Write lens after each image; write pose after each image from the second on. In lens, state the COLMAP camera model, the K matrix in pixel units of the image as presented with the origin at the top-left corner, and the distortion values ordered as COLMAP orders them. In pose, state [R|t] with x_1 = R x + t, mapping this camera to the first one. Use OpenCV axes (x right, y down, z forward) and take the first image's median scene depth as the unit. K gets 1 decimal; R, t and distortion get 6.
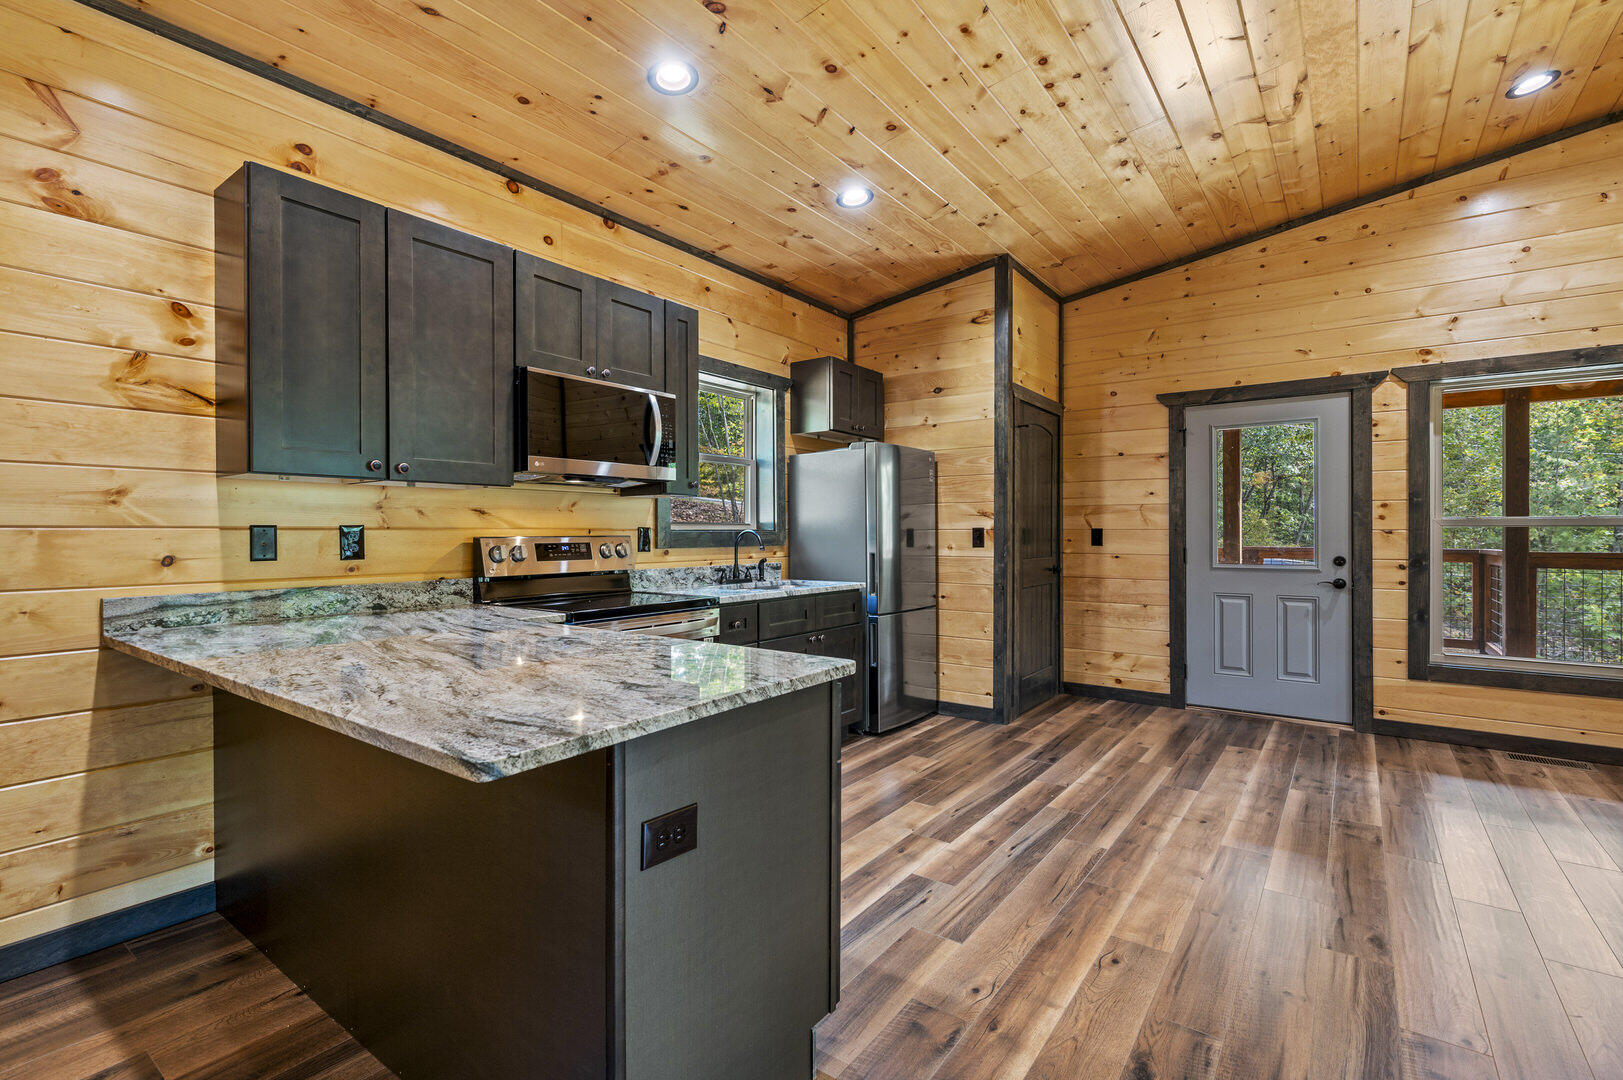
lens RADIAL K [[741.7, 0, 813.0], [0, 741.7, 535.3], [0, 0, 1]] dist [0.002343, 0.000400]
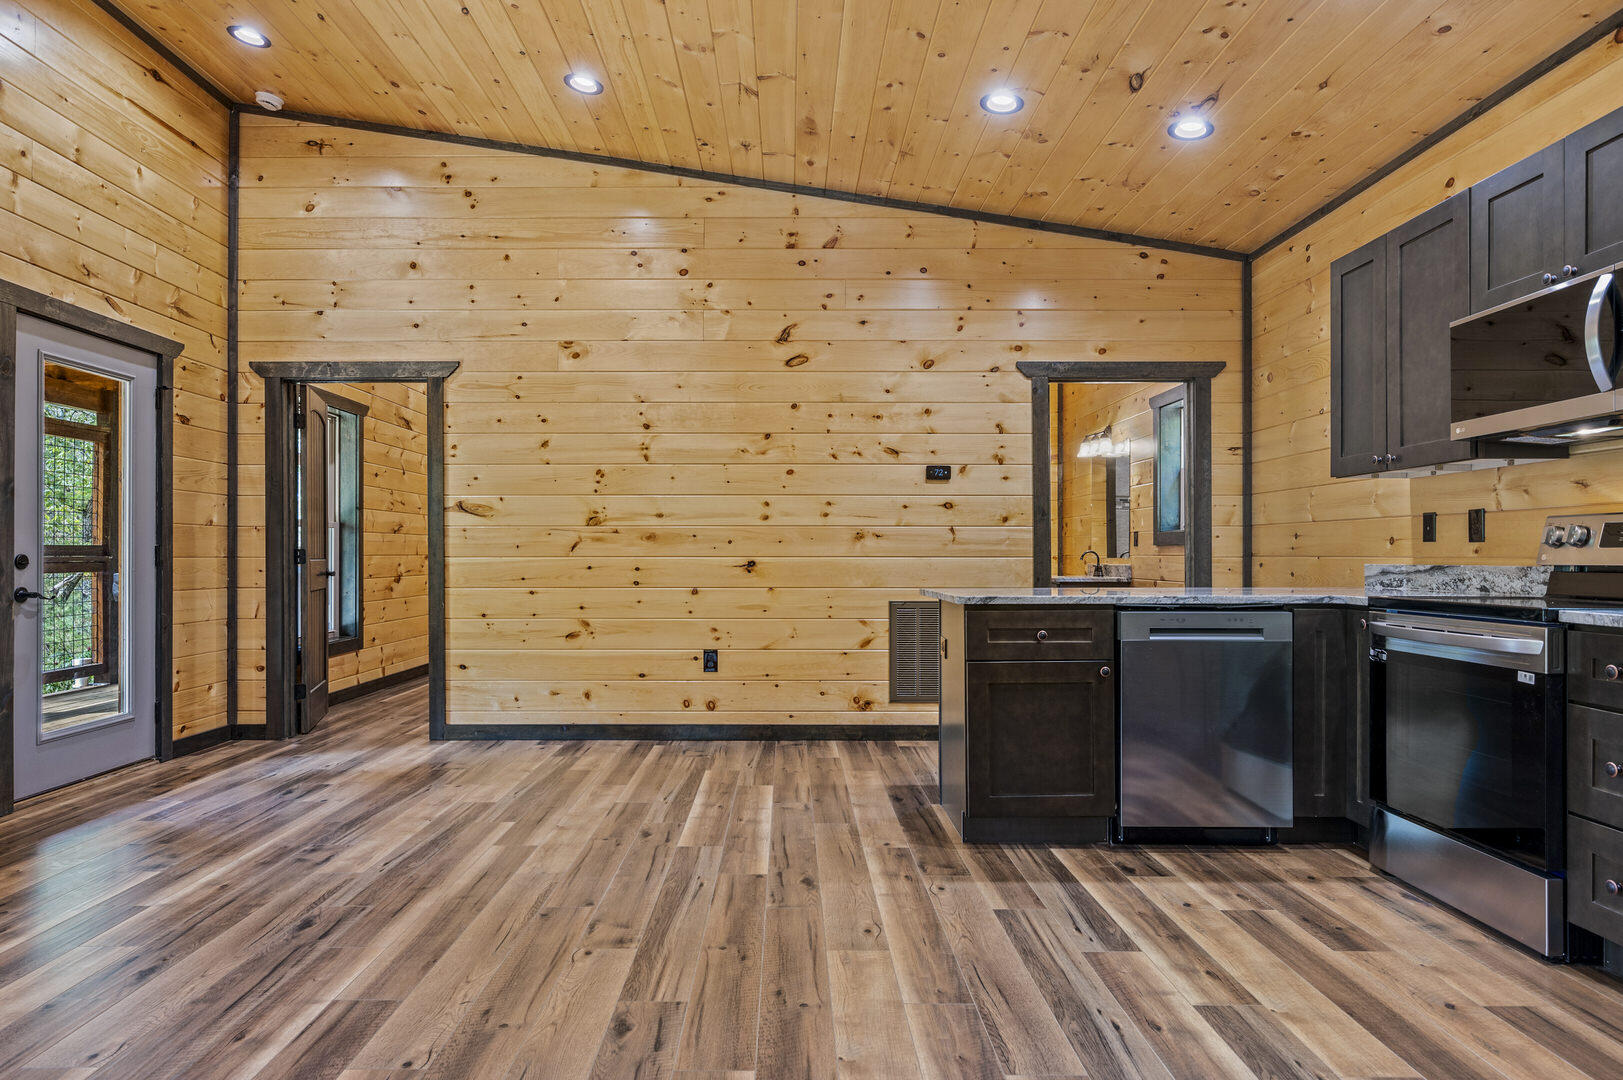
lens RADIAL K [[963.3, 0, 800.5], [0, 963.3, 552.0], [0, 0, 1]] dist [0.001960, -0.000045]
pose [[-0.798152, -0.000730, -0.602455, 0.622761], [-0.001898, 0.999997, 0.001303, 0.030423], [0.602453, 0.002183, -0.798152, 0.977250]]
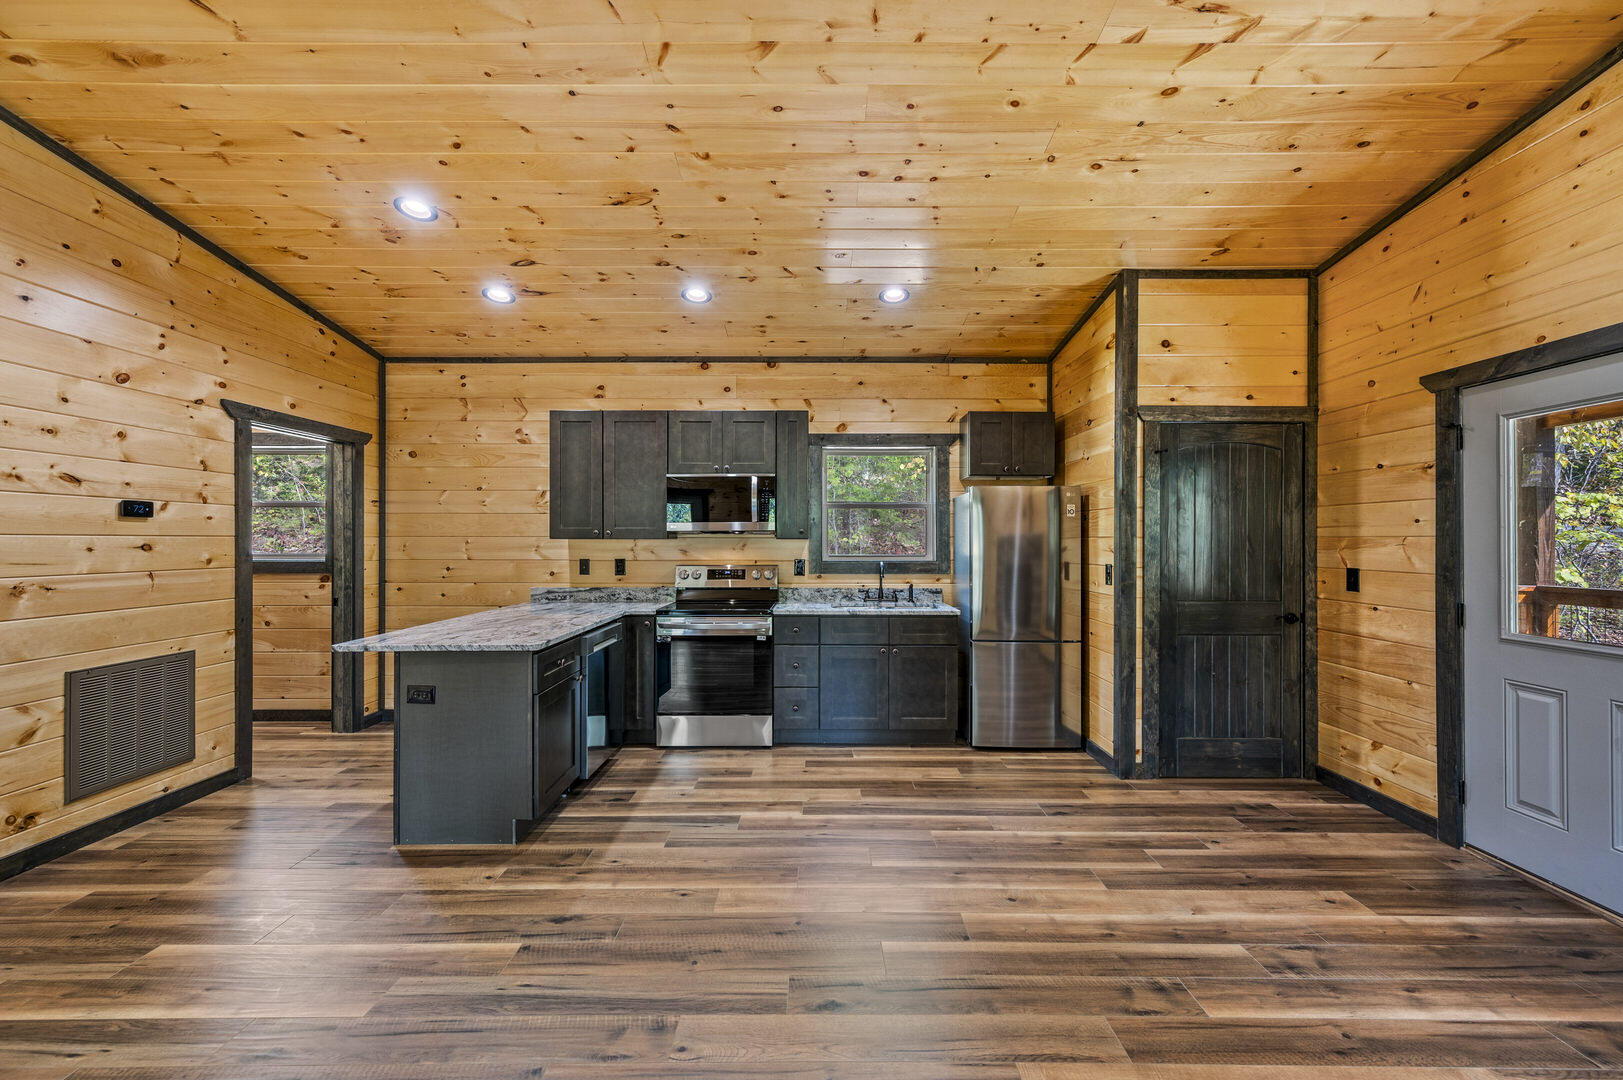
lens RADIAL K [[638.9, 0, 811.5], [0, 638.9, 540.0], [0, 0, 1]] dist [0.005893, 0.000166]
pose [[0.591923, 0.001479, -0.805993, 0.744314], [-0.005190, 0.999985, -0.001976, -0.042550], [0.805977, 0.005353, 0.591922, 0.237471]]
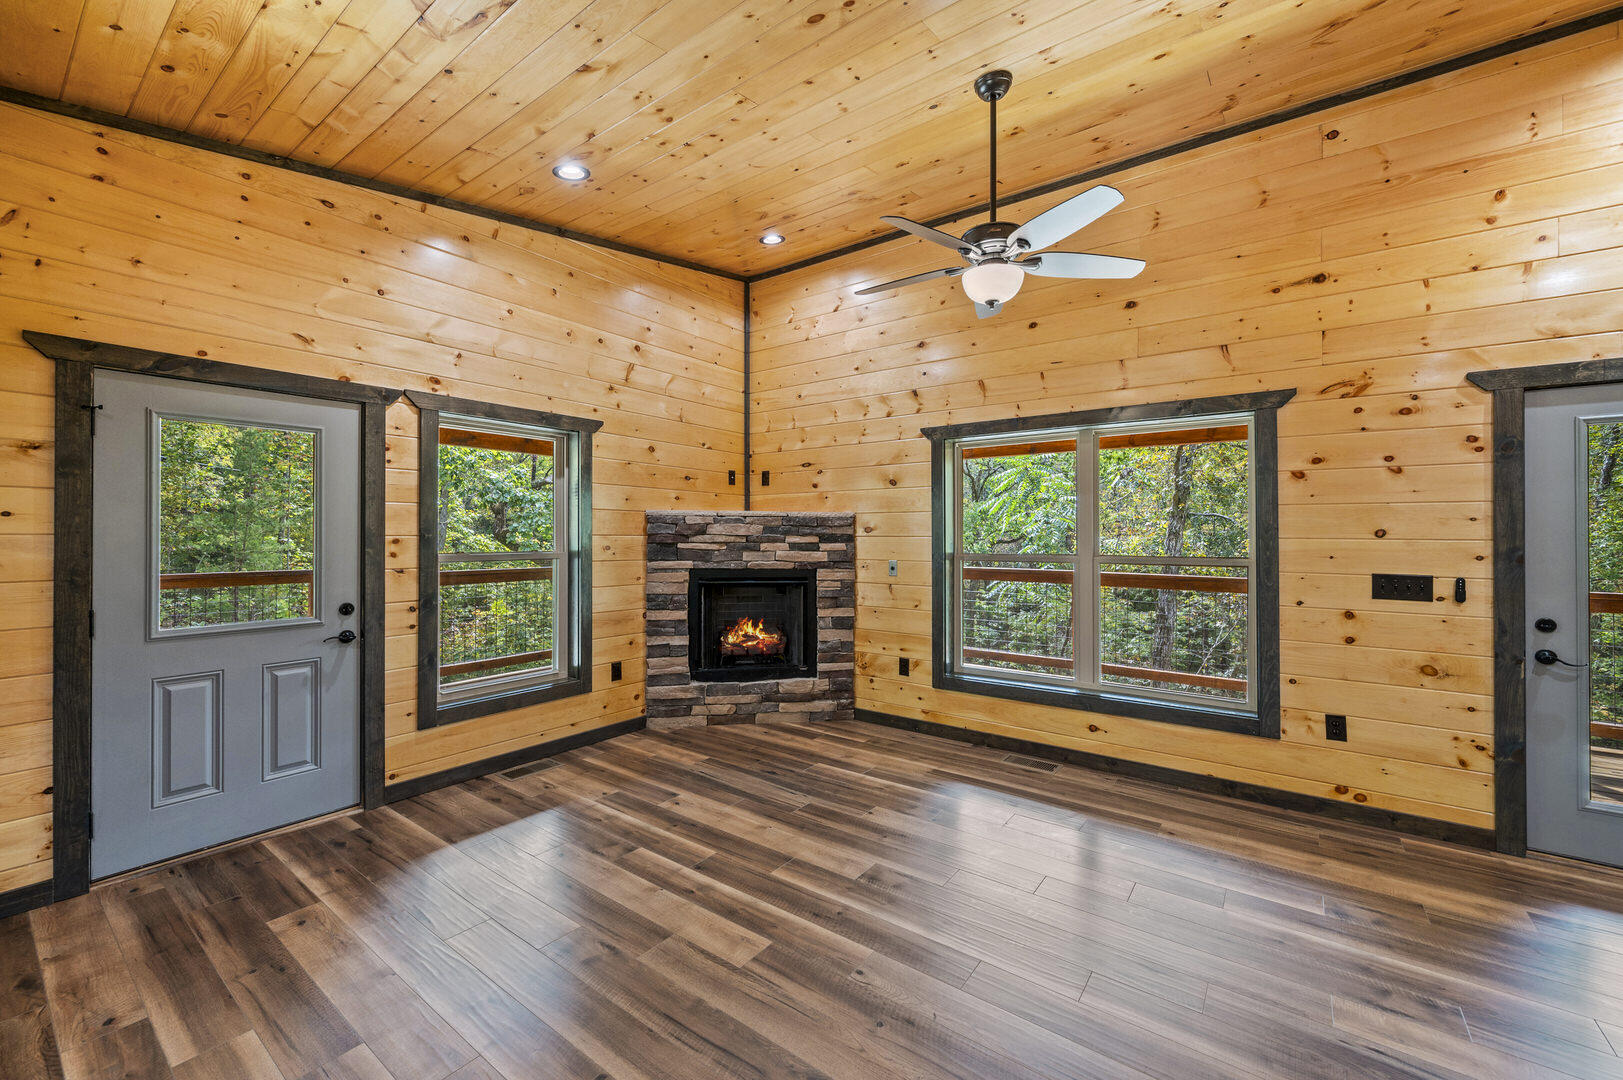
lens RADIAL K [[645.8, 0, 814.0], [0, 645.8, 528.5], [0, 0, 1]] dist [-0.000143, -0.000132]
pose [[0.006802, 0.008891, 0.999937, 0.002376], [0.000859, 0.999960, -0.008898, -0.050675], [-0.999976, 0.000920, 0.006794, 0.520594]]
